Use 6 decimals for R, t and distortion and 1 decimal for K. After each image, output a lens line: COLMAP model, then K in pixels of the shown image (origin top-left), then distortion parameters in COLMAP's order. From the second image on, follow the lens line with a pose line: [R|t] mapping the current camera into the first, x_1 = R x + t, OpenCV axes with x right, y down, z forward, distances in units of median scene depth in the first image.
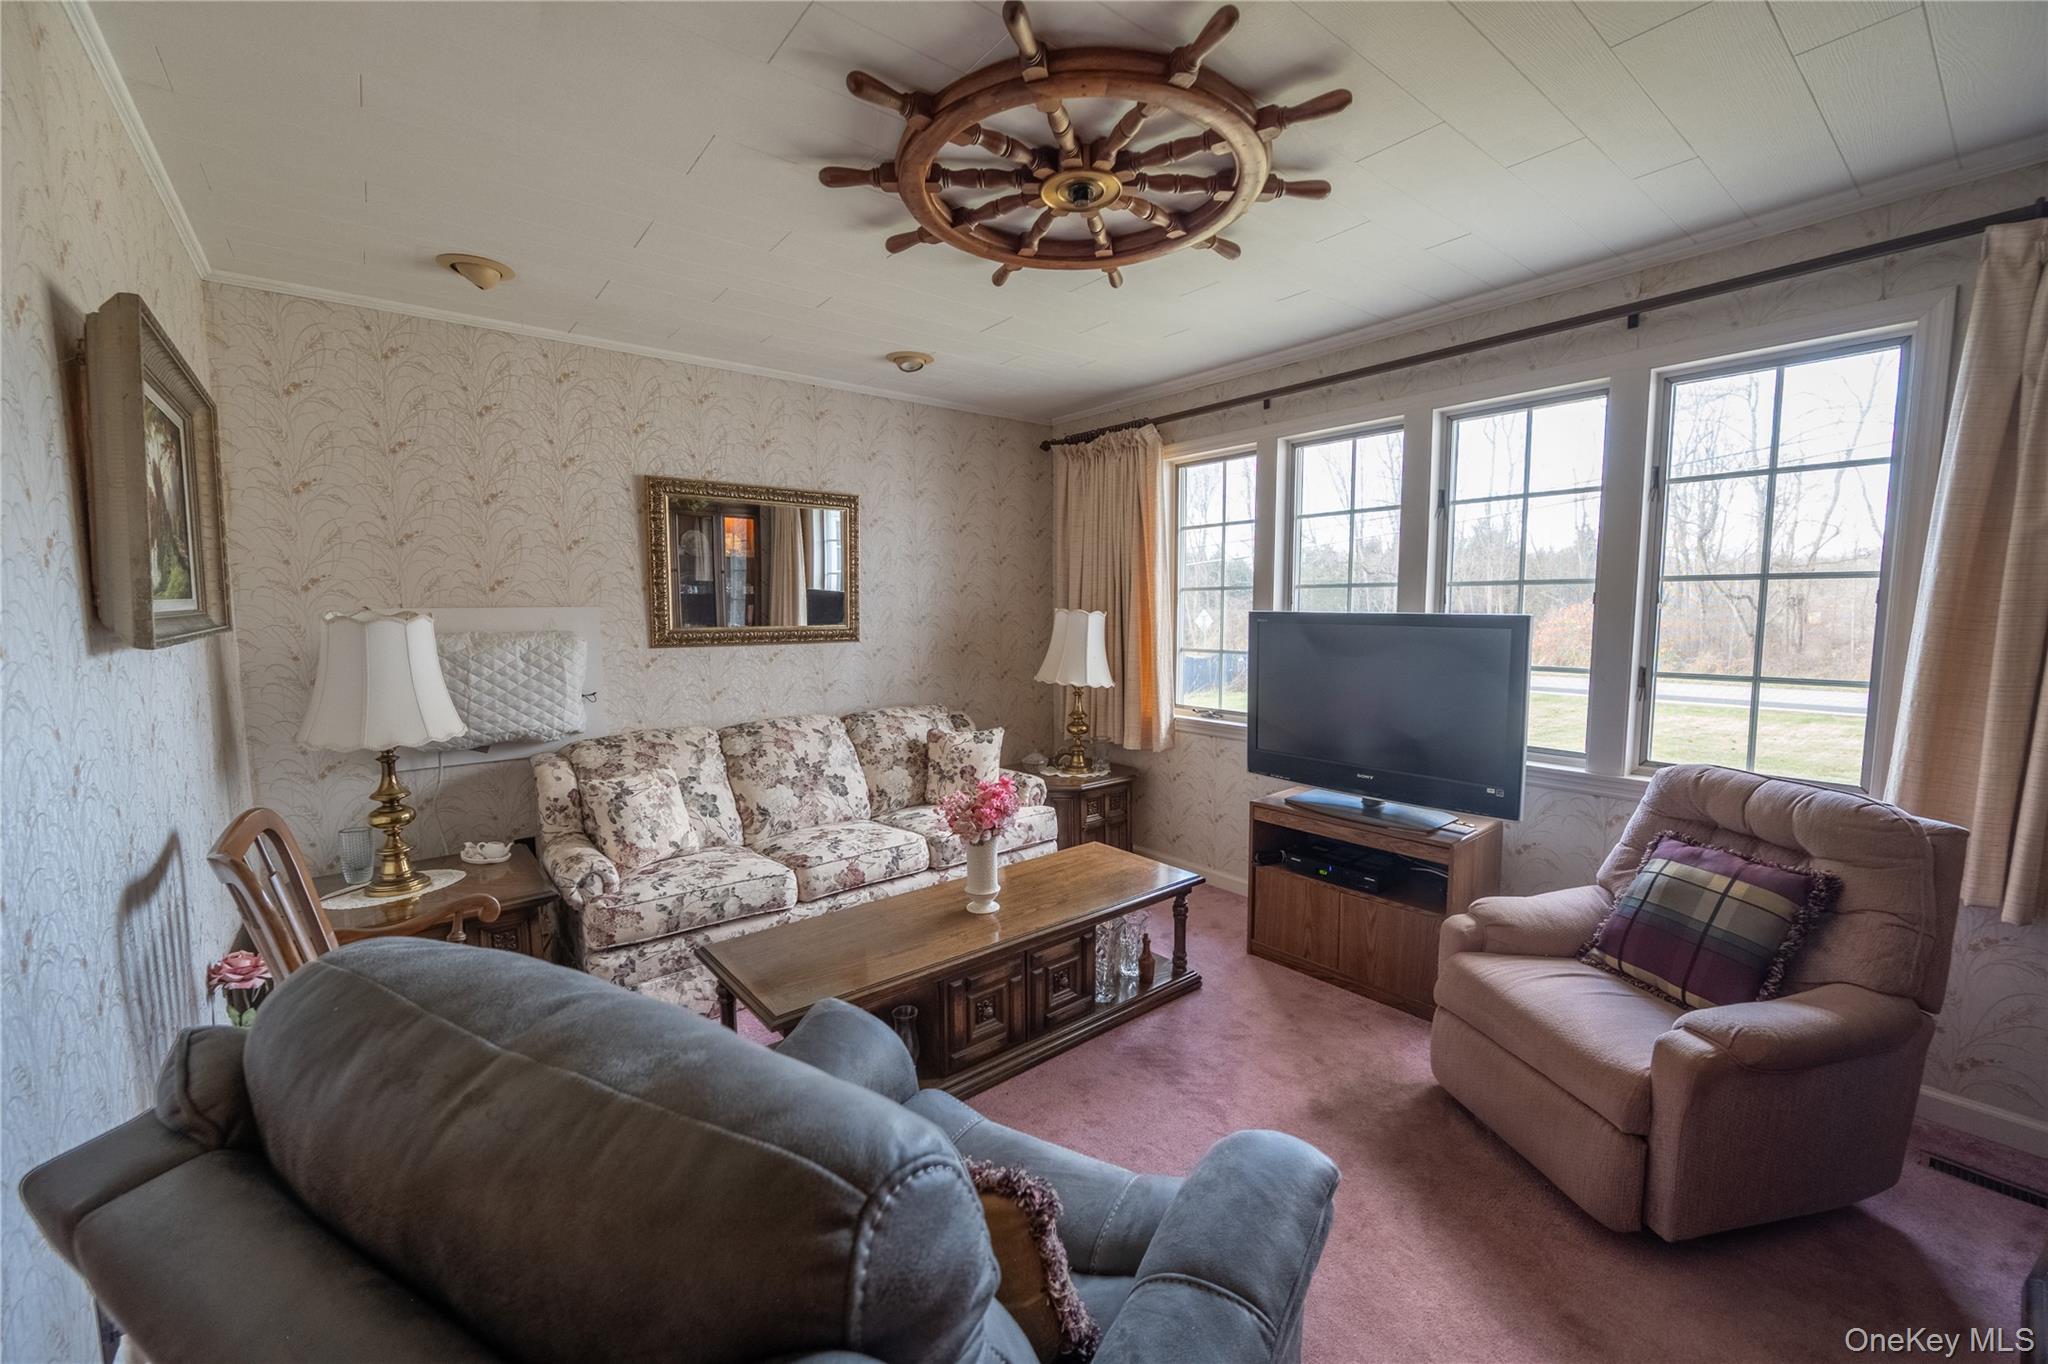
lens RADIAL K [[813.4, 0, 1033.0], [0, 813.4, 686.3], [0, 0, 1]] dist [-0.001320, -0.000280]
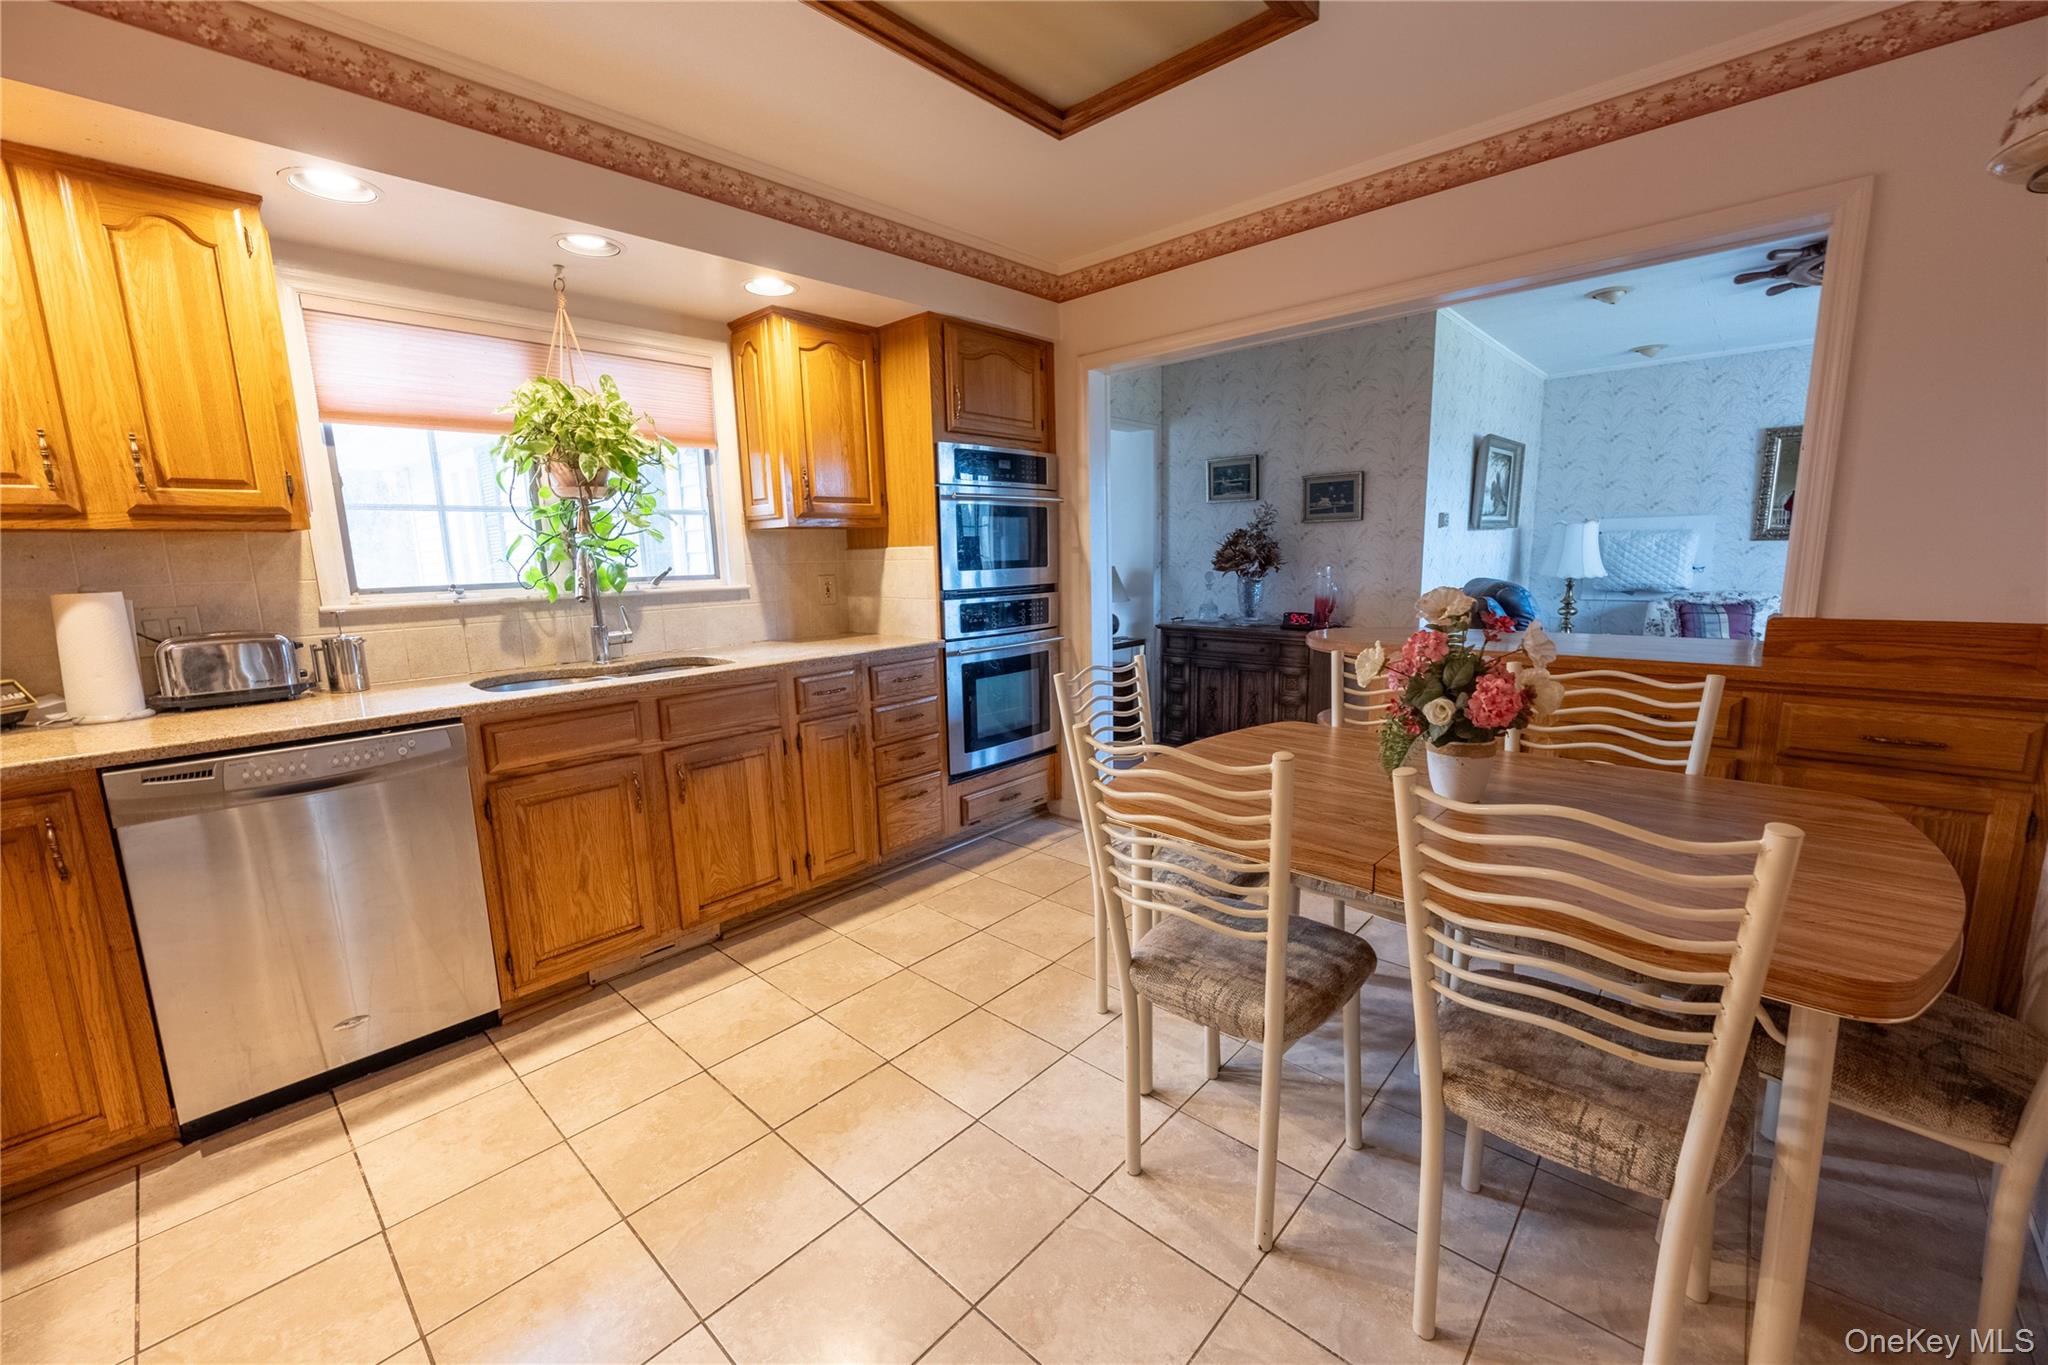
lens RADIAL K [[813.4, 0, 1033.0], [0, 813.4, 686.8], [0, 0, 1]] dist [-0.001320, -0.000280]
pose [[0.146017, 0.165190, -0.975393, 1.011207], [-0.076394, 0.984899, 0.155363, 0.104548], [0.986328, 0.051828, 0.156432, -0.667958]]
